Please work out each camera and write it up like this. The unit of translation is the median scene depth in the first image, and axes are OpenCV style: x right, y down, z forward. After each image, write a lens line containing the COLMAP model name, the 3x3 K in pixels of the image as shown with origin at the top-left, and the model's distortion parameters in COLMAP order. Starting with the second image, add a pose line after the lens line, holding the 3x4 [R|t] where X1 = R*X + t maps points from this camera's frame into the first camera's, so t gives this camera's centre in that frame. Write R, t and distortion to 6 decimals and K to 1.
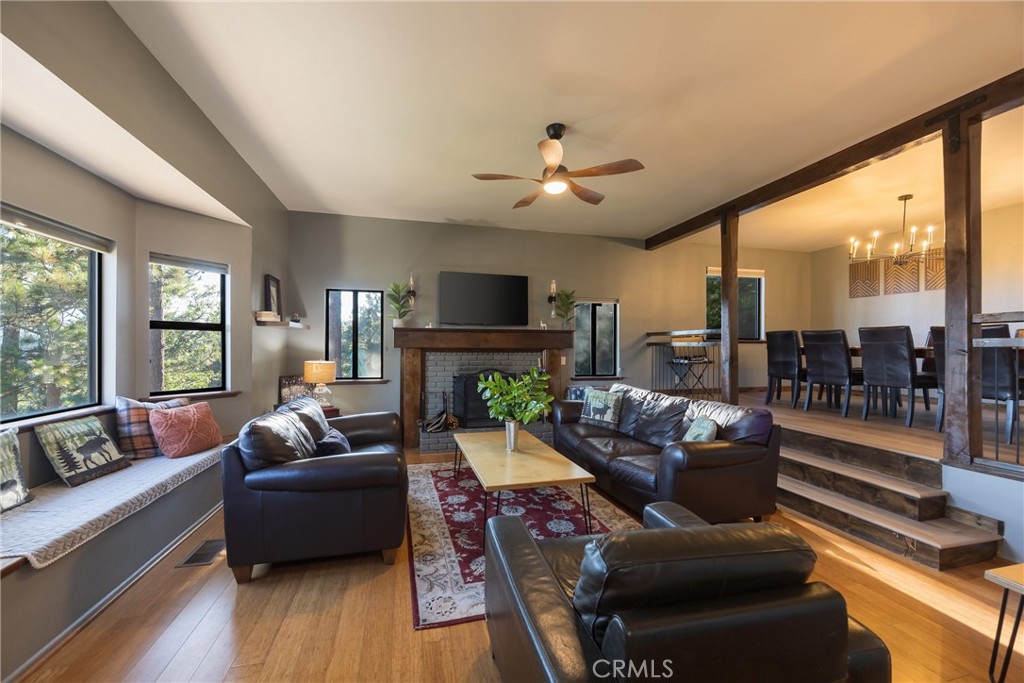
lens RADIAL K [[398.6, 0, 500.9], [0, 398.6, 353.7], [0, 0, 1]] dist [-0.001292, 0.000427]
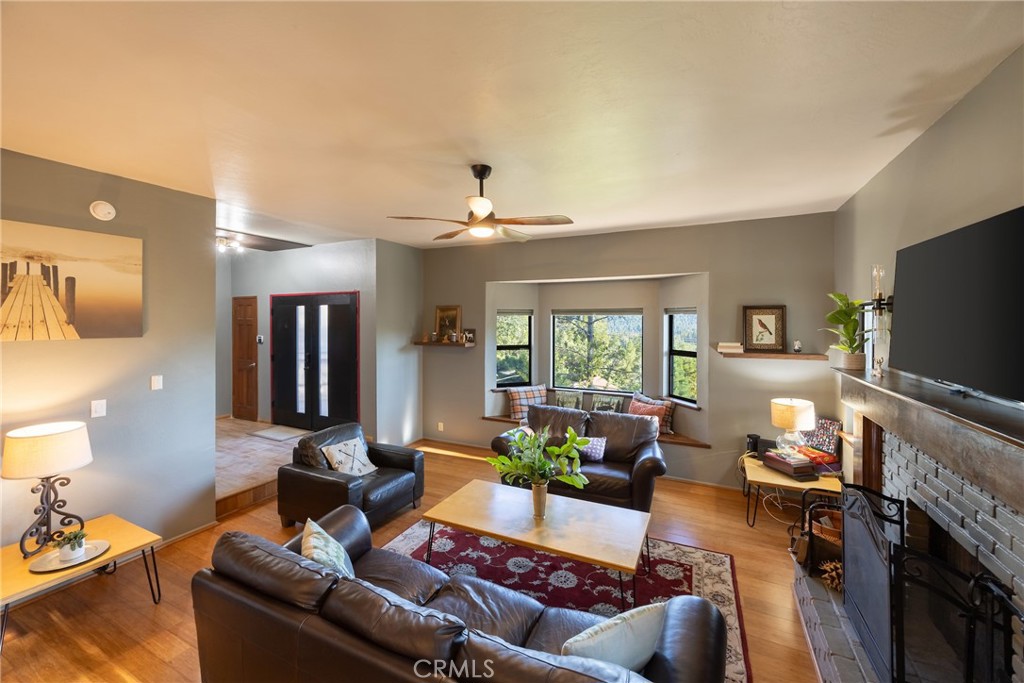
lens RADIAL K [[398.6, 0, 519.5], [0, 398.6, 327.7], [0, 0, 1]] dist [-0.001292, 0.000427]
pose [[-0.633621, 0.005110, -0.773627, 0.614655], [-0.018707, 0.999585, 0.021924, -0.161166], [0.773417, 0.028364, -0.633262, 1.262682]]
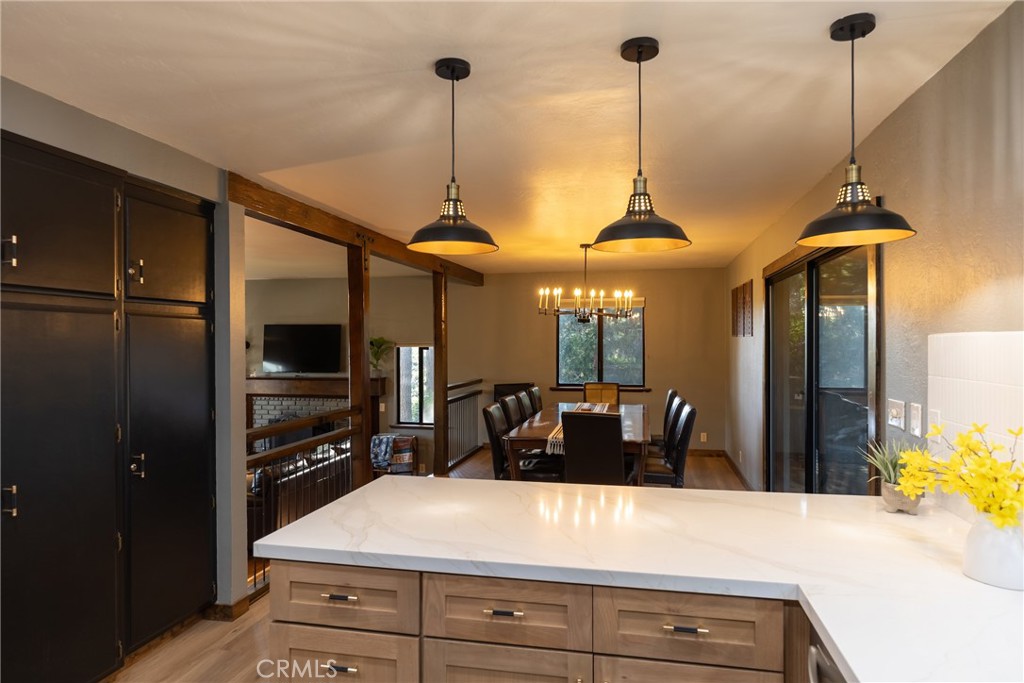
lens RADIAL K [[586.4, 0, 508.3], [0, 586.4, 354.1], [0, 0, 1]] dist [-0.007259, -0.001975]
pose [[0.902838, 0.003626, -0.429966, 1.540393], [-0.003786, 0.999993, 0.000483, -0.168146], [0.429964, 0.001192, 0.902845, -0.245132]]
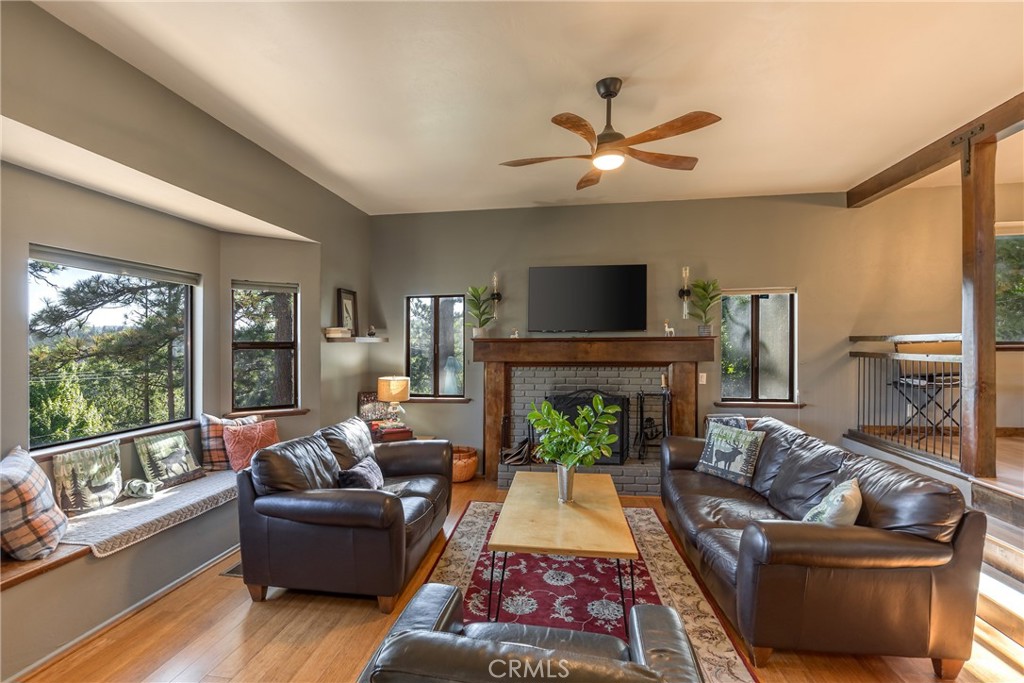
lens RADIAL K [[506.3, 0, 478.2], [0, 506.3, 354.7], [0, 0, 1]] dist [-0.010583, 0.000808]
pose [[0.911616, -0.001695, -0.411040, 0.235594], [0.003048, 0.999992, 0.002635, -0.041510], [0.411033, -0.003655, 0.911613, 0.017057]]
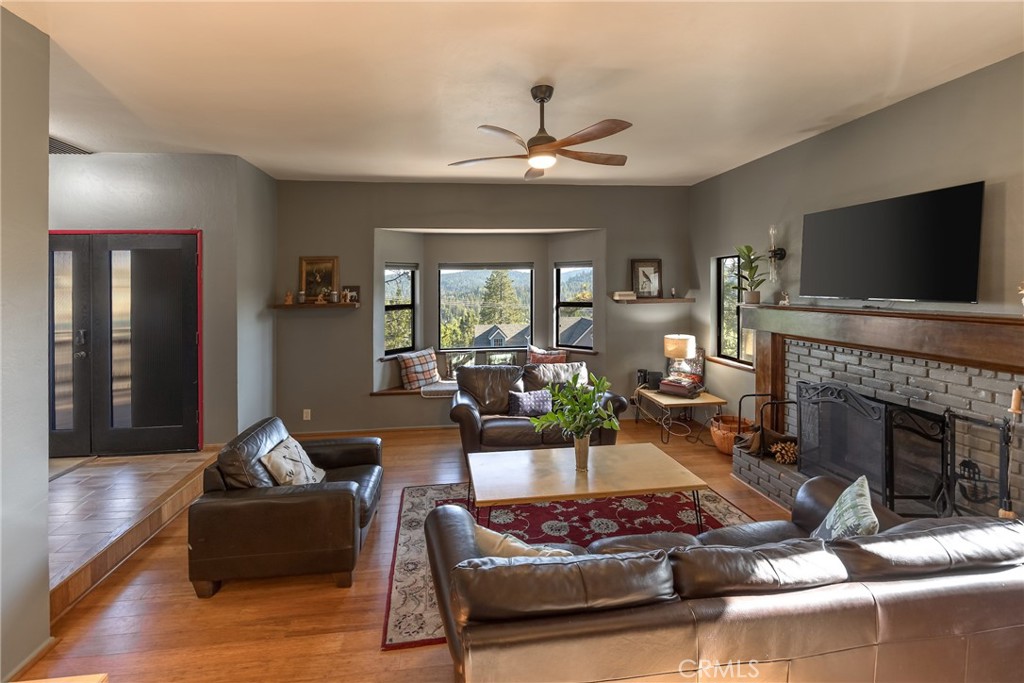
lens RADIAL K [[424.9, 0, 502.6], [0, 424.9, 294.3], [0, 0, 1]] dist [-0.000665, 0.000180]
pose [[-0.131011, 0.016130, -0.991250, 0.778936], [-0.002902, 0.999857, 0.016654, -0.118731], [0.991377, 0.005058, -0.130946, 0.801577]]
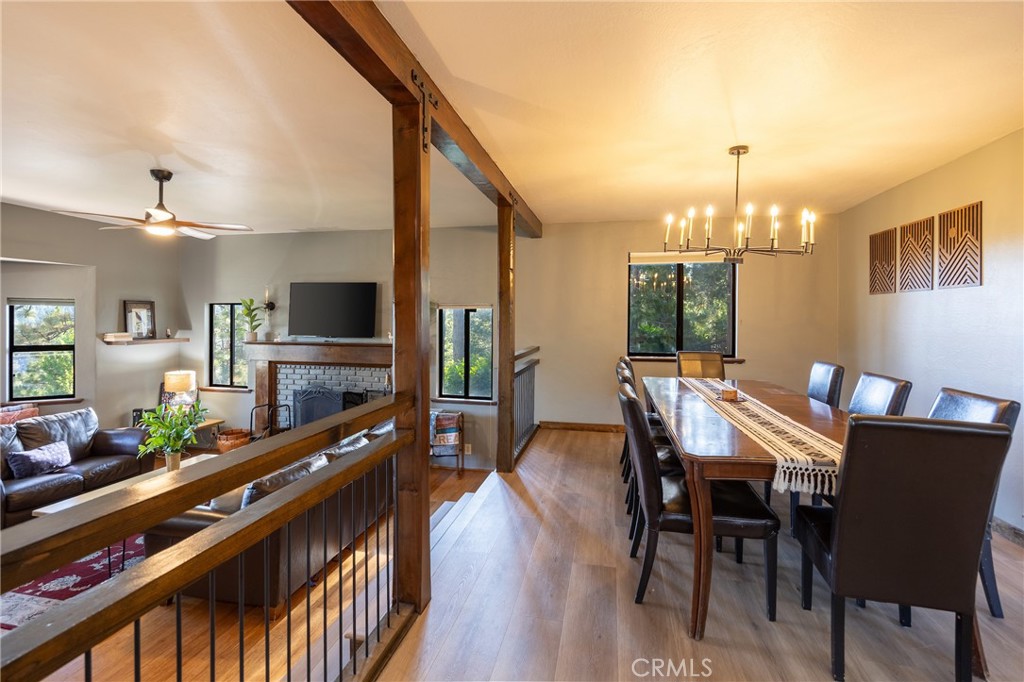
lens RADIAL K [[481.5, 0, 494.8], [0, 481.5, 324.2], [0, 0, 1]] dist [-0.002672, -0.000711]
pose [[0.888348, 0.007215, -0.459115, 1.118354], [-0.010628, 0.999932, -0.004850, -0.137607], [0.459049, 0.009188, 0.888364, 0.225570]]
